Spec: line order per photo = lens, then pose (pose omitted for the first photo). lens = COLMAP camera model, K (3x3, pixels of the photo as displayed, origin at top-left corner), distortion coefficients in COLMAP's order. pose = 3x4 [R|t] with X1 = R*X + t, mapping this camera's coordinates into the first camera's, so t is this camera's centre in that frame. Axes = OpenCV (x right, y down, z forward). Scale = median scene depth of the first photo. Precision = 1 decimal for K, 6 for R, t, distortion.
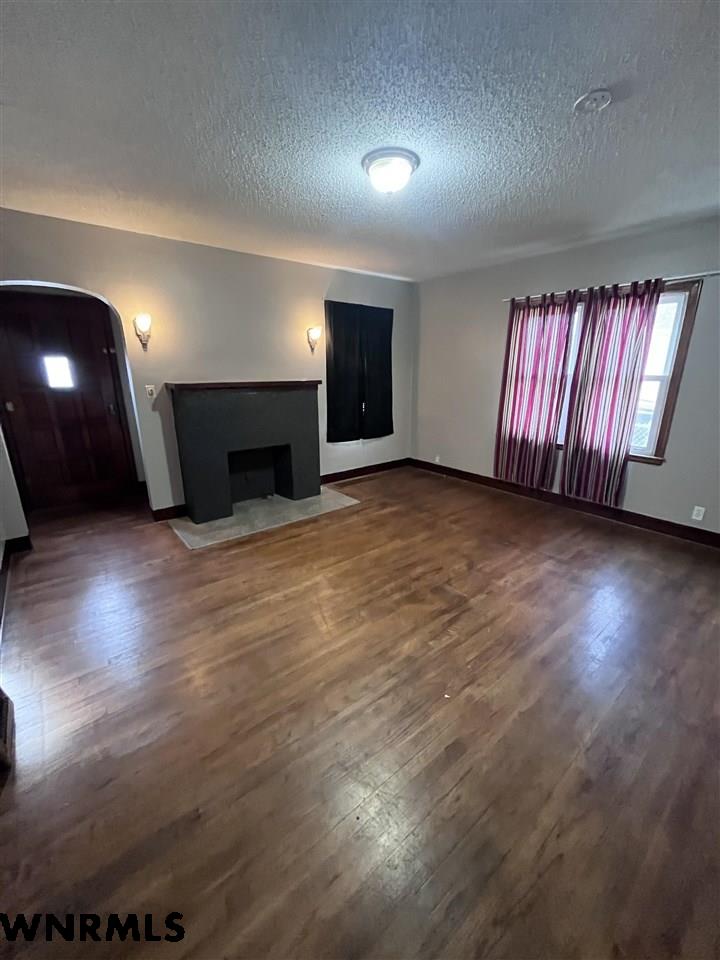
lens RADIAL K [[386.0, 0, 367.1], [0, 386.0, 480.2], [0, 0, 1]] dist [-0.002570, 0.000582]
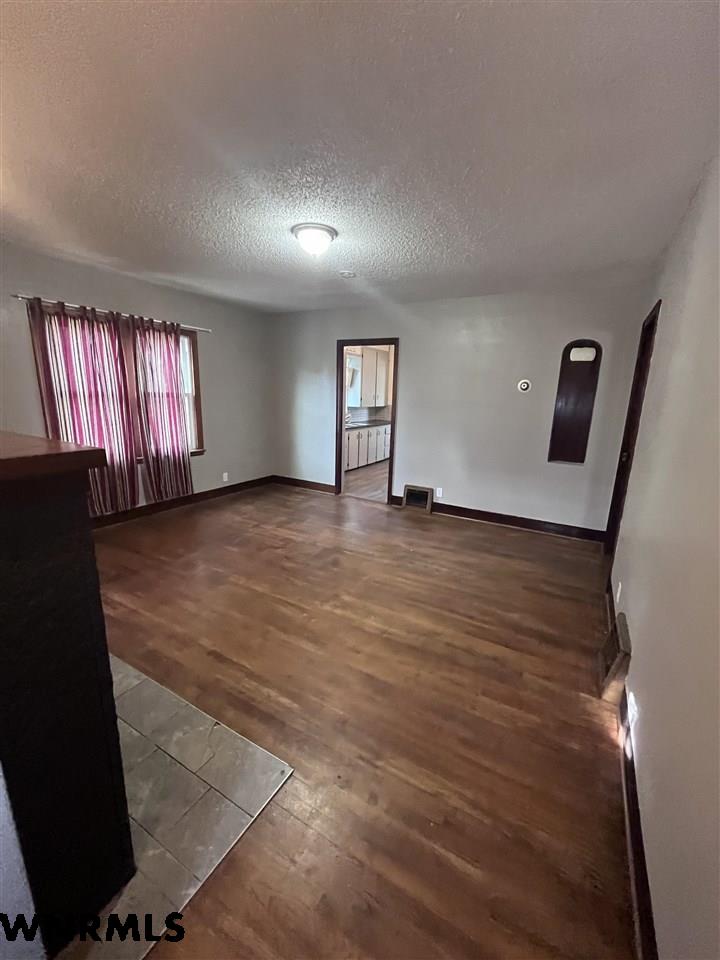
lens RADIAL K [[386.0, 0, 366.1], [0, 386.0, 480.6], [0, 0, 1]] dist [-0.002570, 0.000582]
pose [[-0.362920, -0.219962, 0.905486, -0.880497], [0.229906, 0.920561, 0.315771, -0.292961], [-0.903013, 0.322777, -0.283519, 0.980884]]
